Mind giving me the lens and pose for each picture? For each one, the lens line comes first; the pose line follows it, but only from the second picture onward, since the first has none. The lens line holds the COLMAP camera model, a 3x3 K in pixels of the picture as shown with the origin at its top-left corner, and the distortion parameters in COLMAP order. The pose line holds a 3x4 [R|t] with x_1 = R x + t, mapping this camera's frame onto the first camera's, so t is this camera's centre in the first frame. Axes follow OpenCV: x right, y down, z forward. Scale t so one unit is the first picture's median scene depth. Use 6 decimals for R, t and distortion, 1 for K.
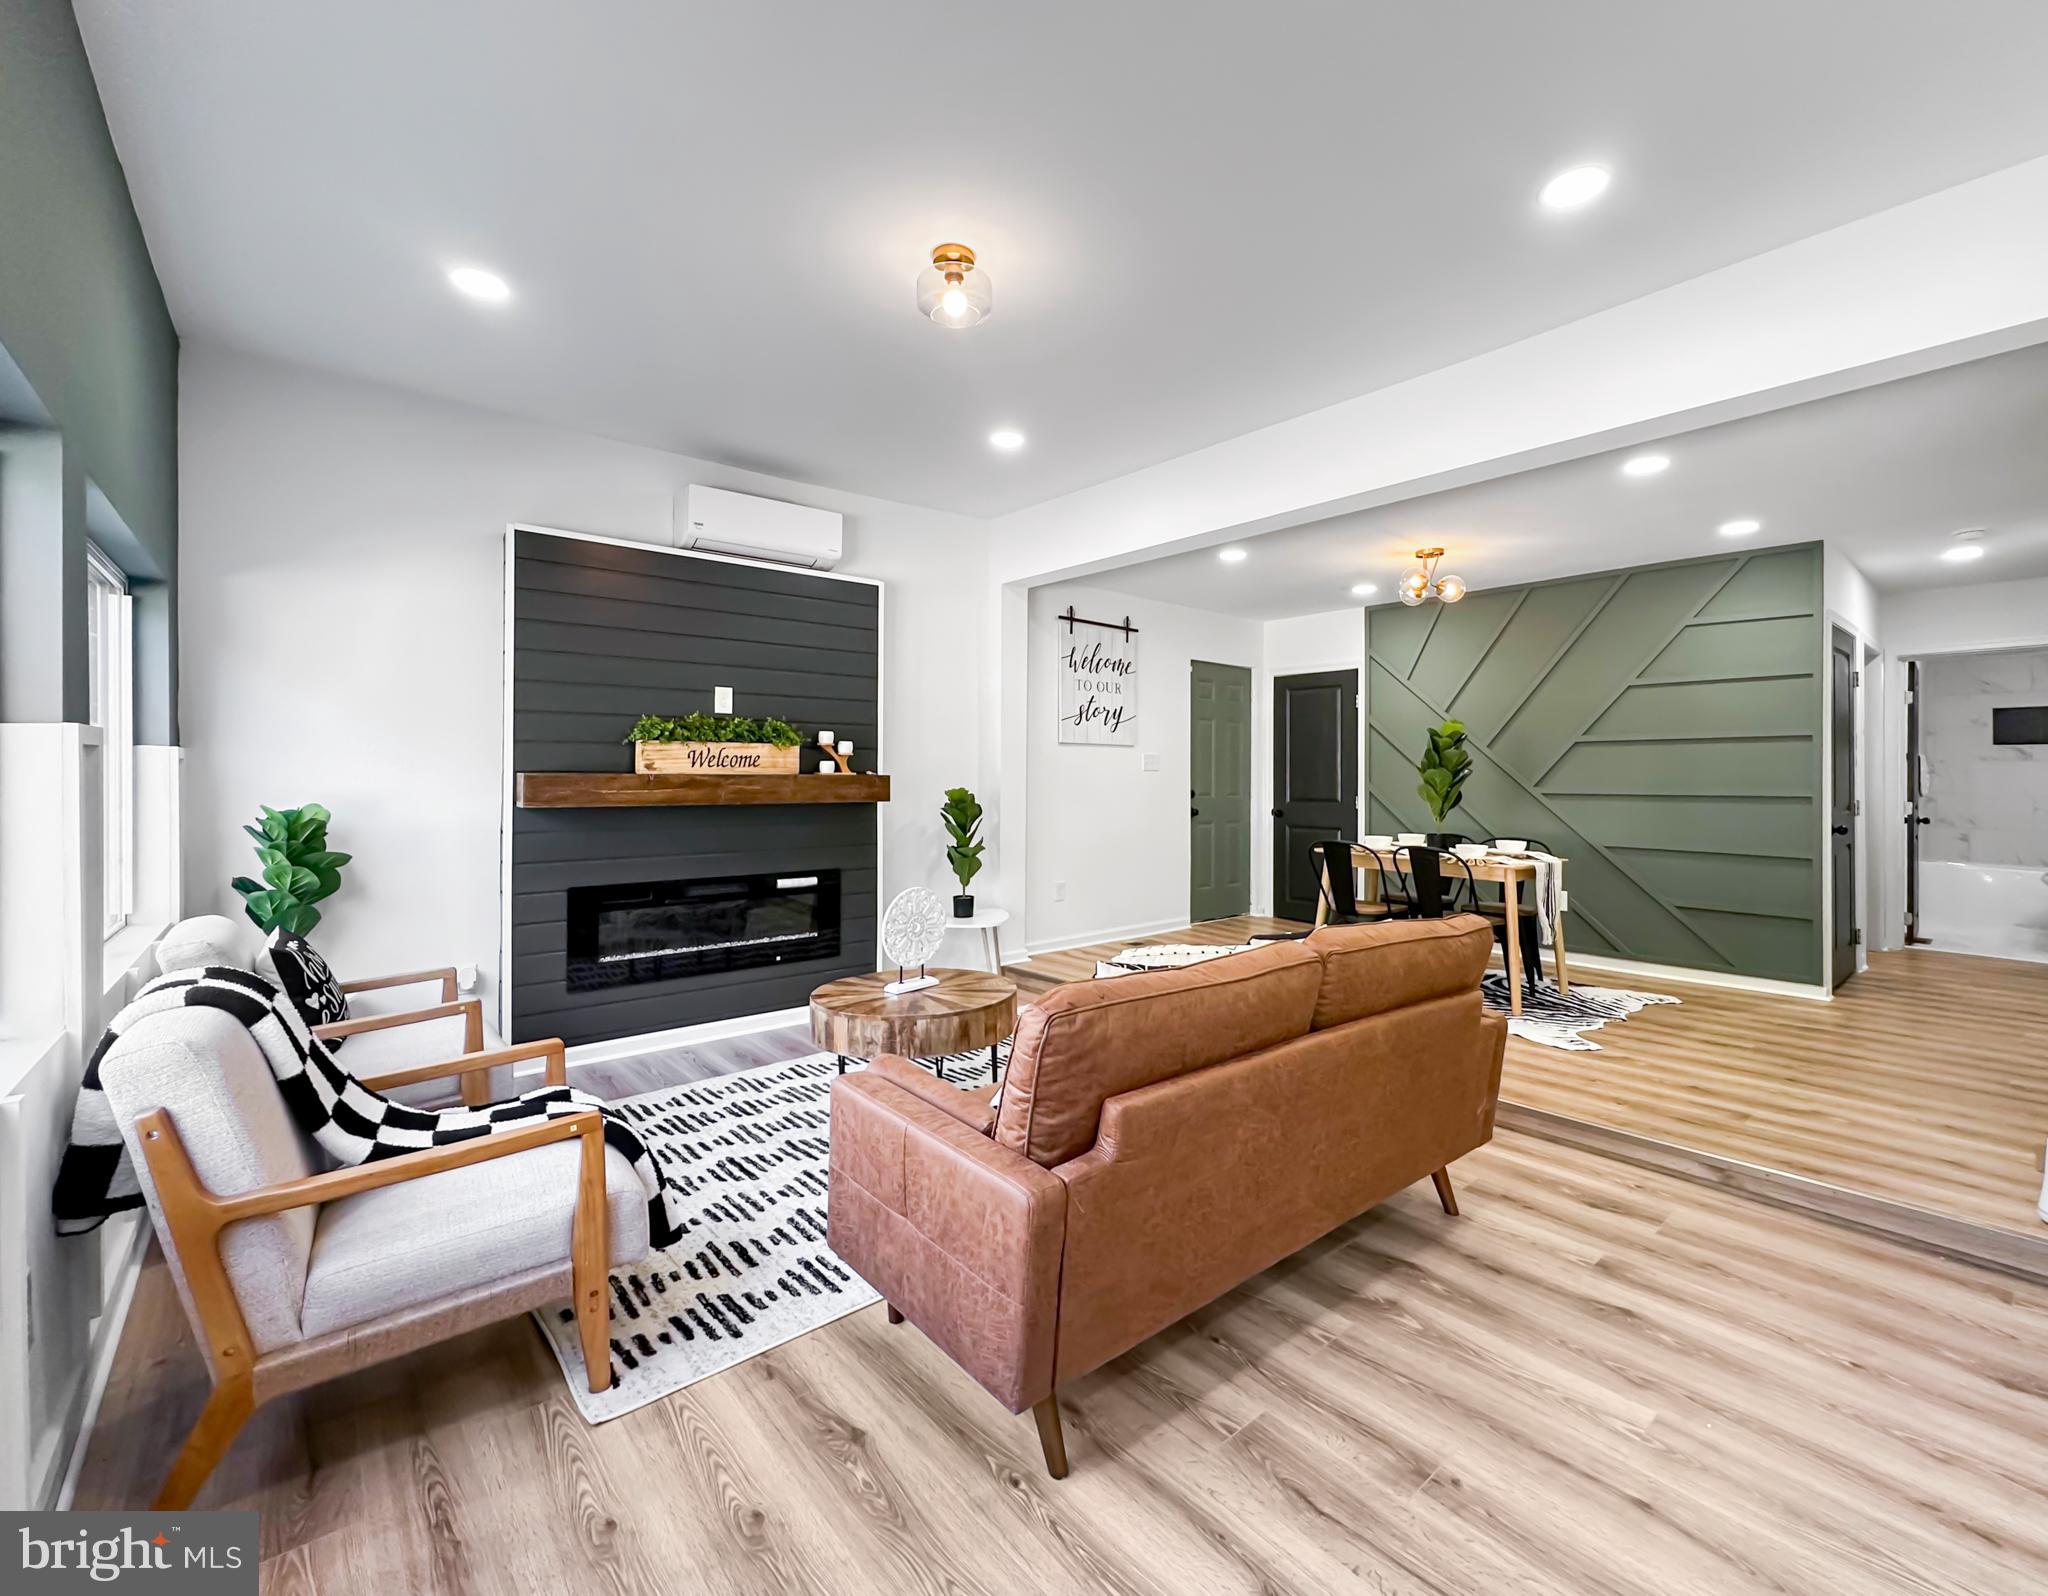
lens RADIAL K [[887.4, 0, 1075.7], [0, 887.4, 775.5], [0, 0, 1]] dist [-0.001311, 0.000423]
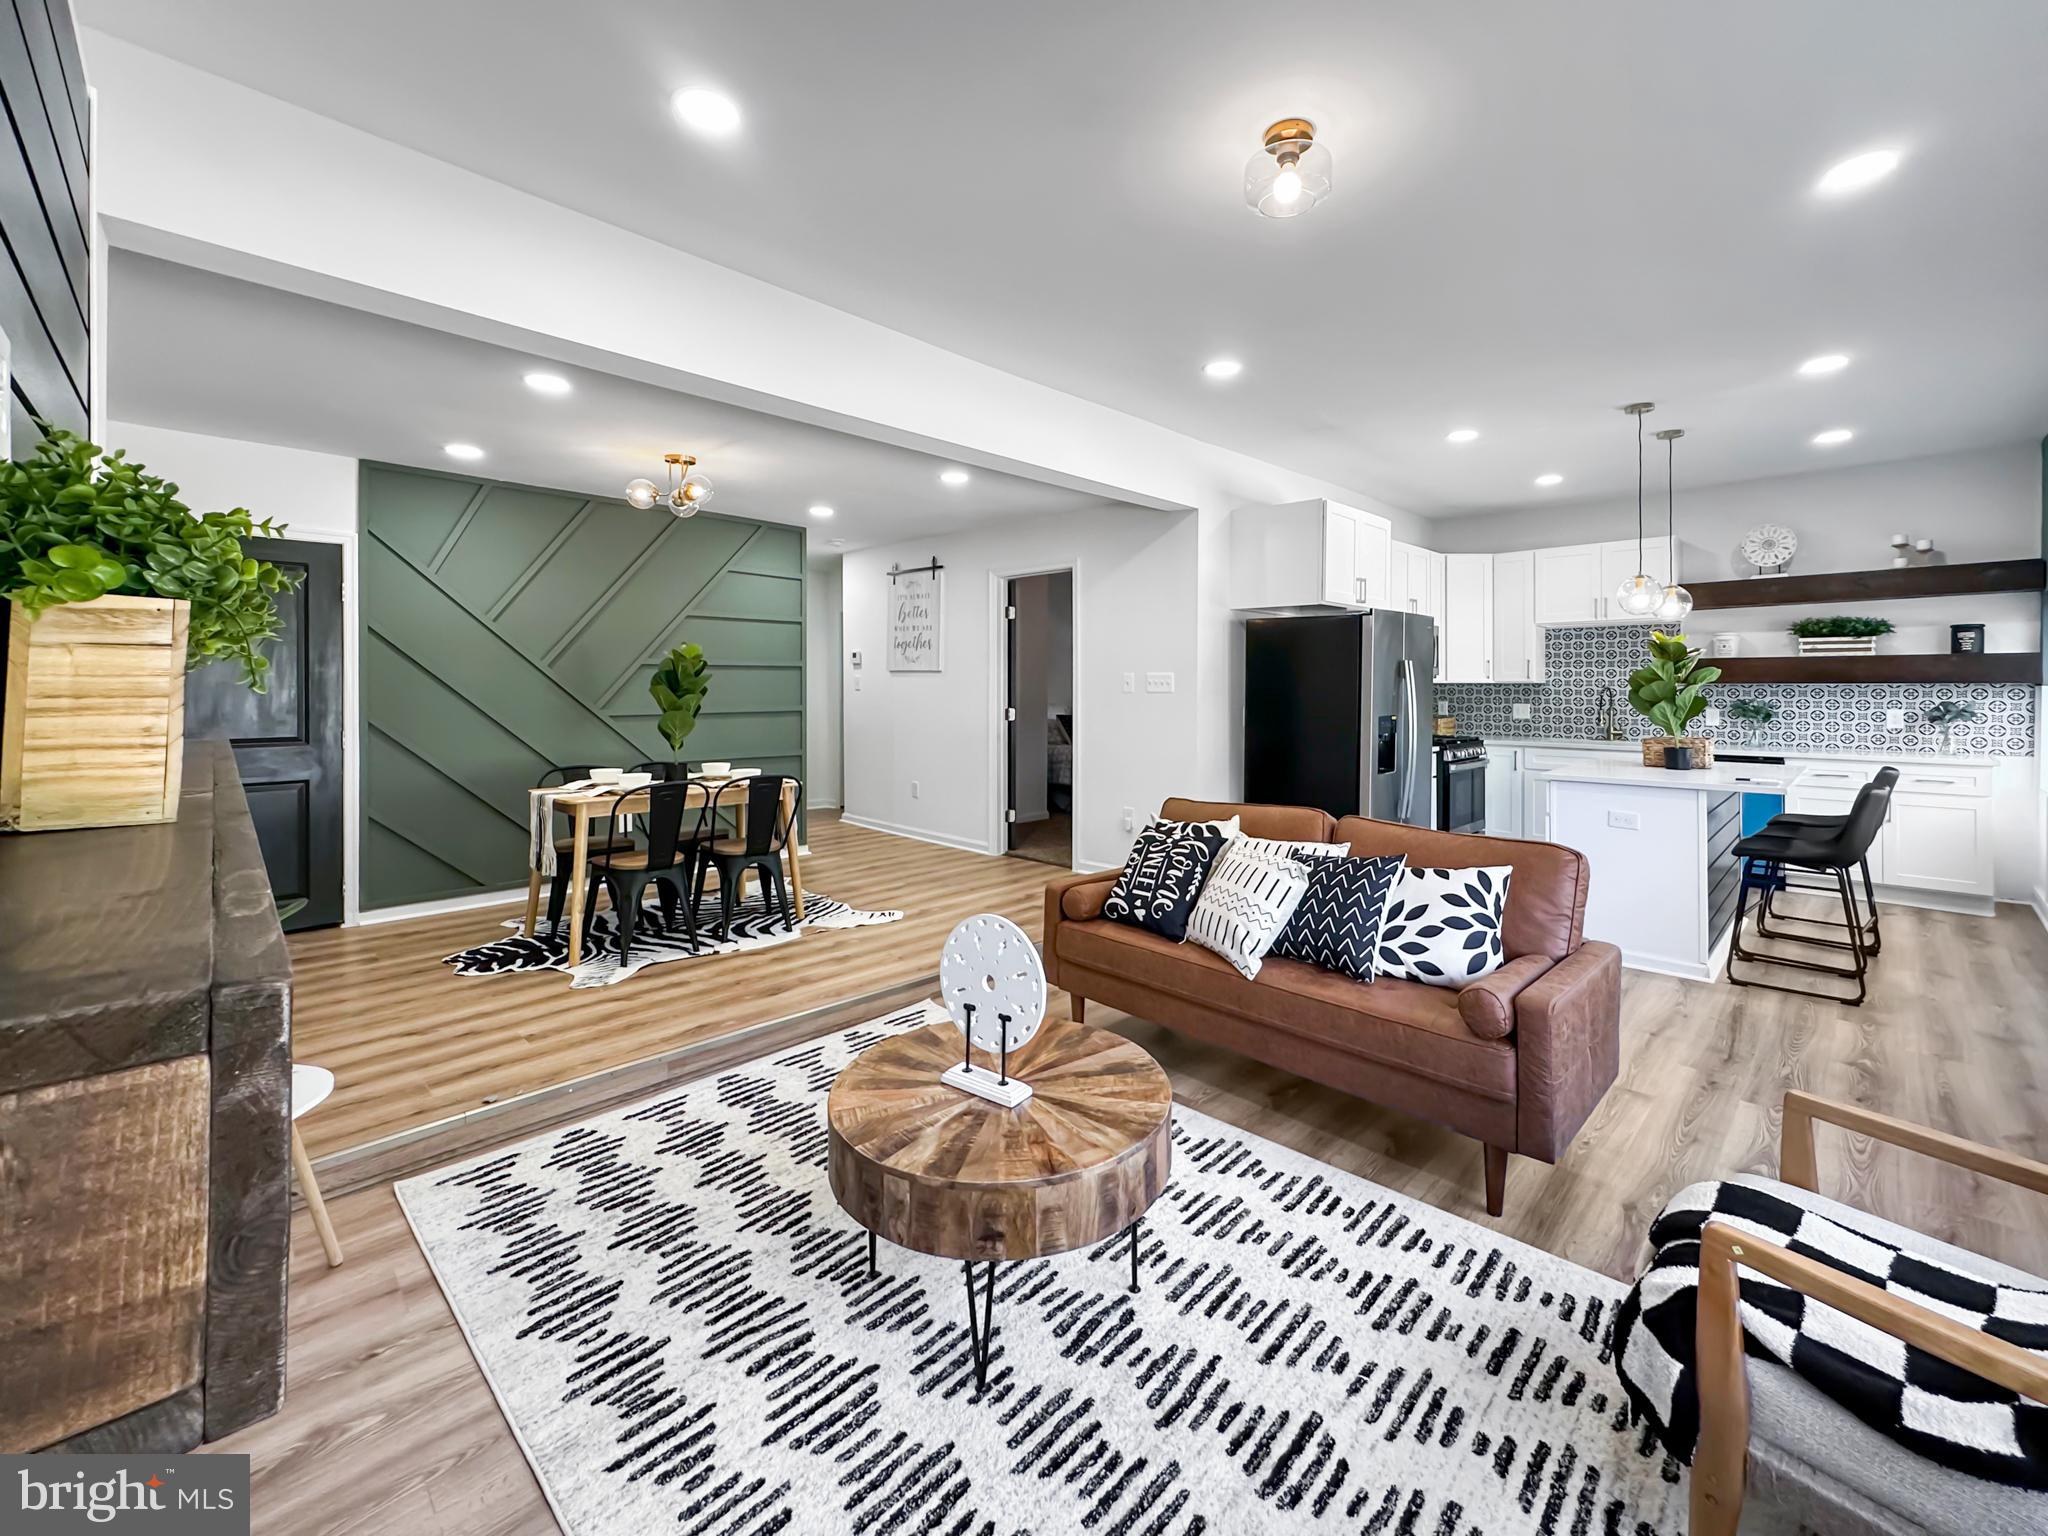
lens RADIAL K [[846.7, 0, 1046.2], [0, 846.7, 686.5], [0, 0, 1]] dist [0.000425, 0.000284]
pose [[-0.062876, -0.006803, 0.997998, -0.538535], [-0.000875, 0.999977, 0.006762, -0.022634], [-0.998021, -0.000448, -0.062880, 0.718242]]
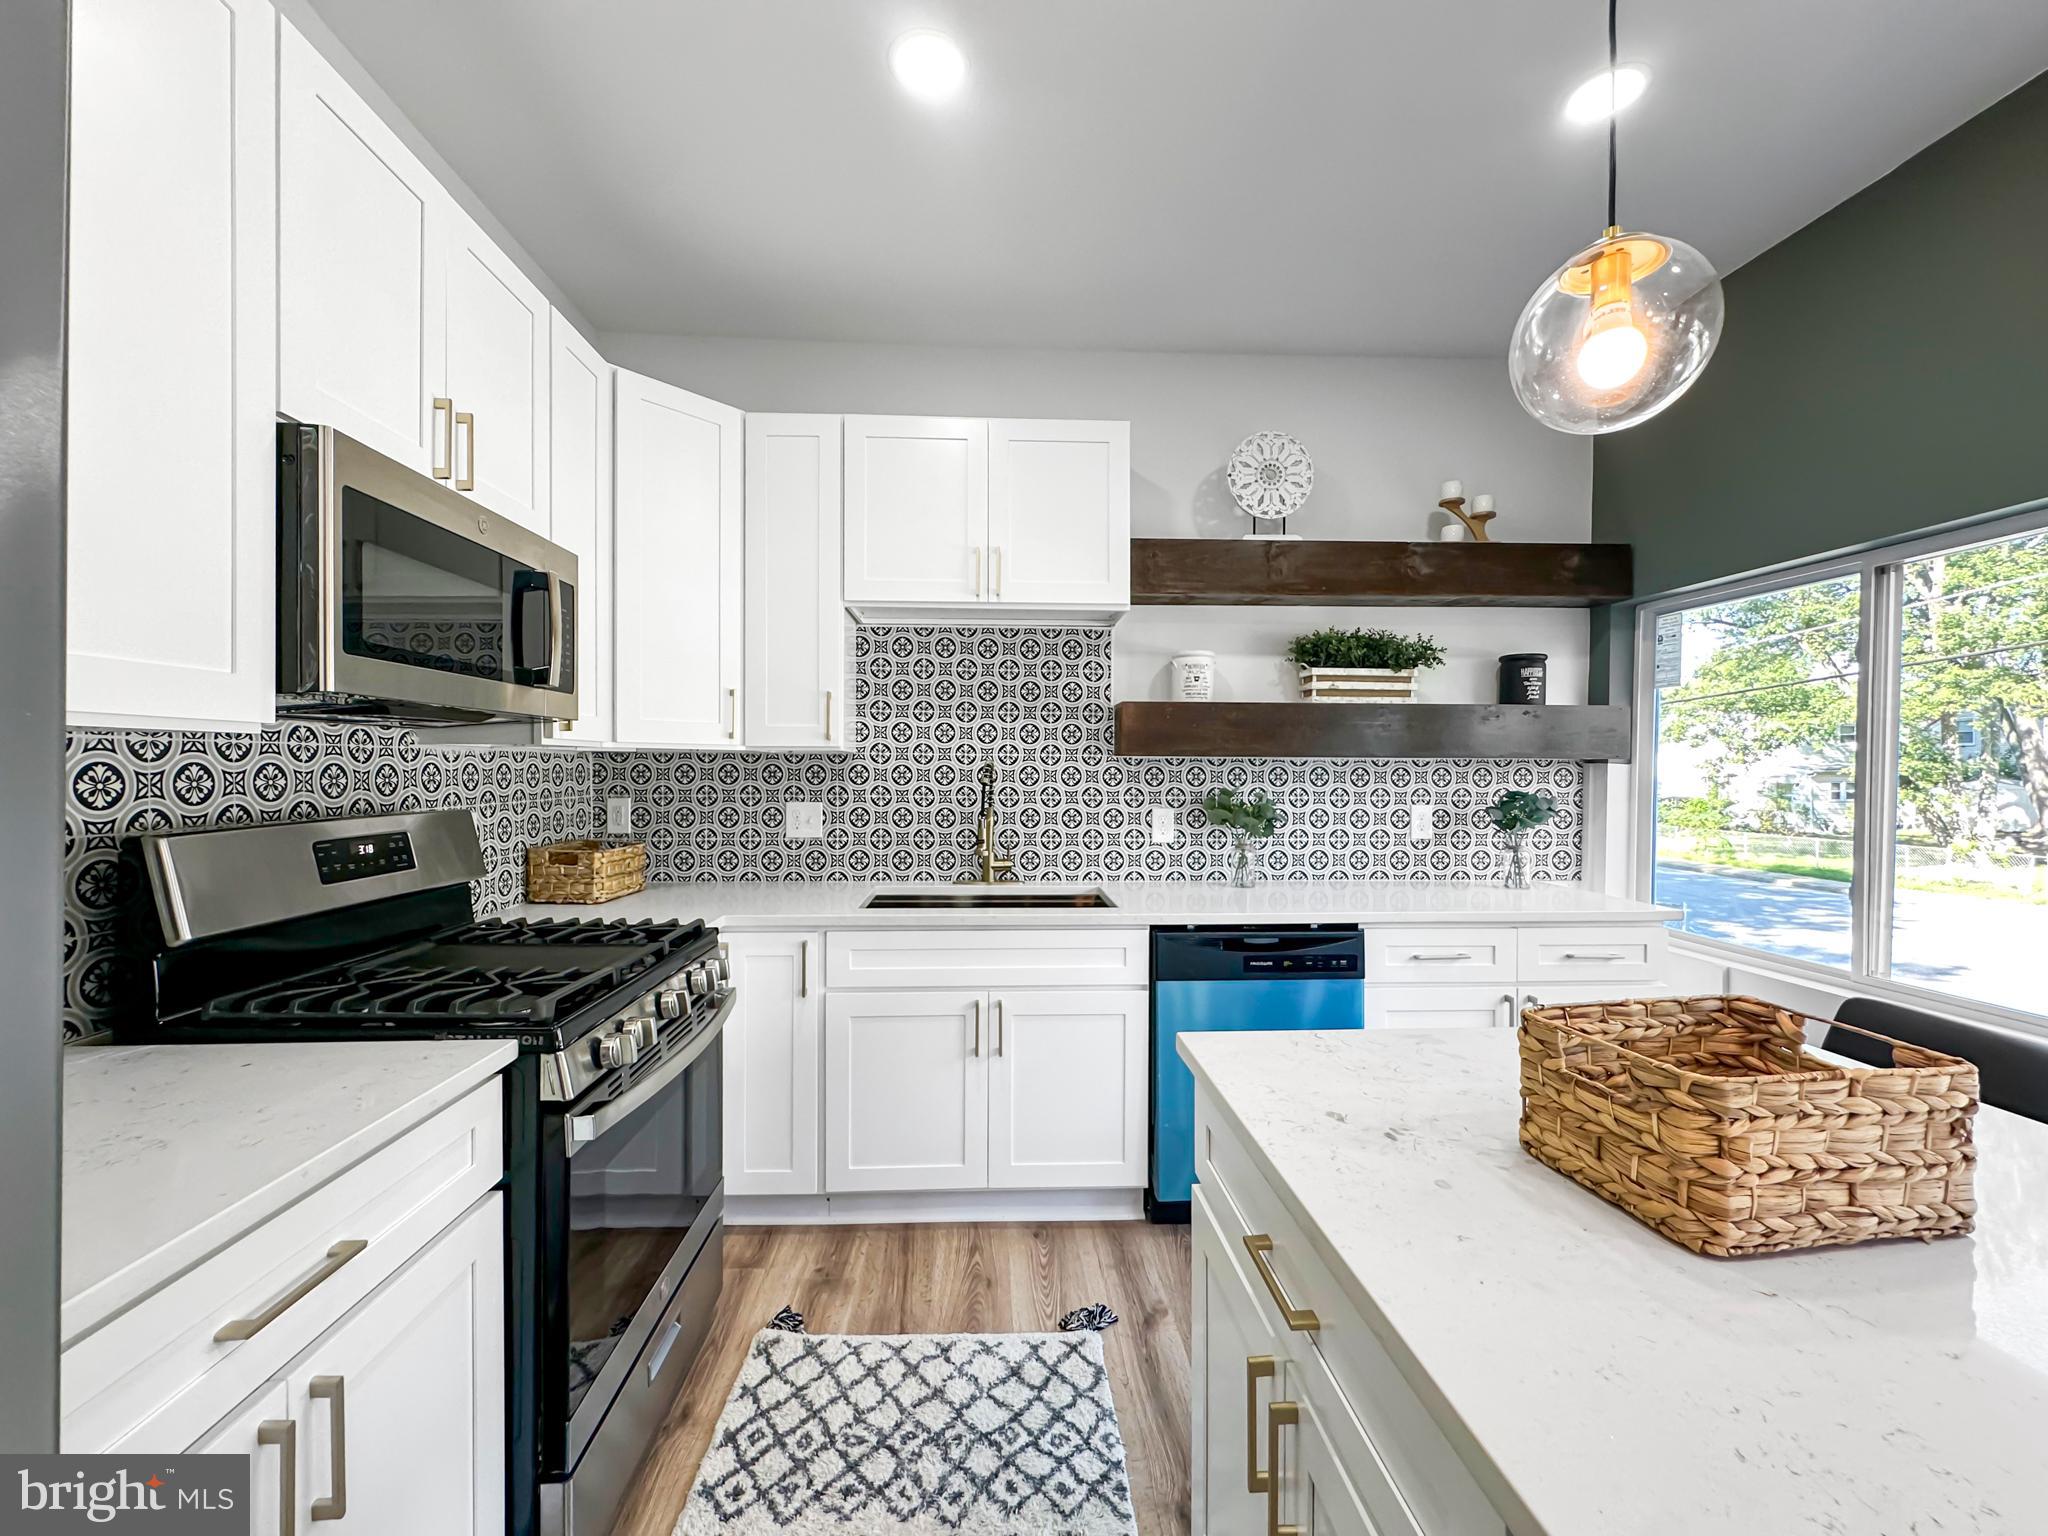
lens RADIAL K [[846.7, 0, 1039.3], [0, 846.7, 766.7], [0, 0, 1]] dist [0.000425, 0.000284]
pose [[-0.783248, -0.010298, 0.621625, 0.391450], [-0.009976, 0.999942, 0.003997, -0.013117], [-0.621630, -0.003071, -0.783305, 0.159460]]
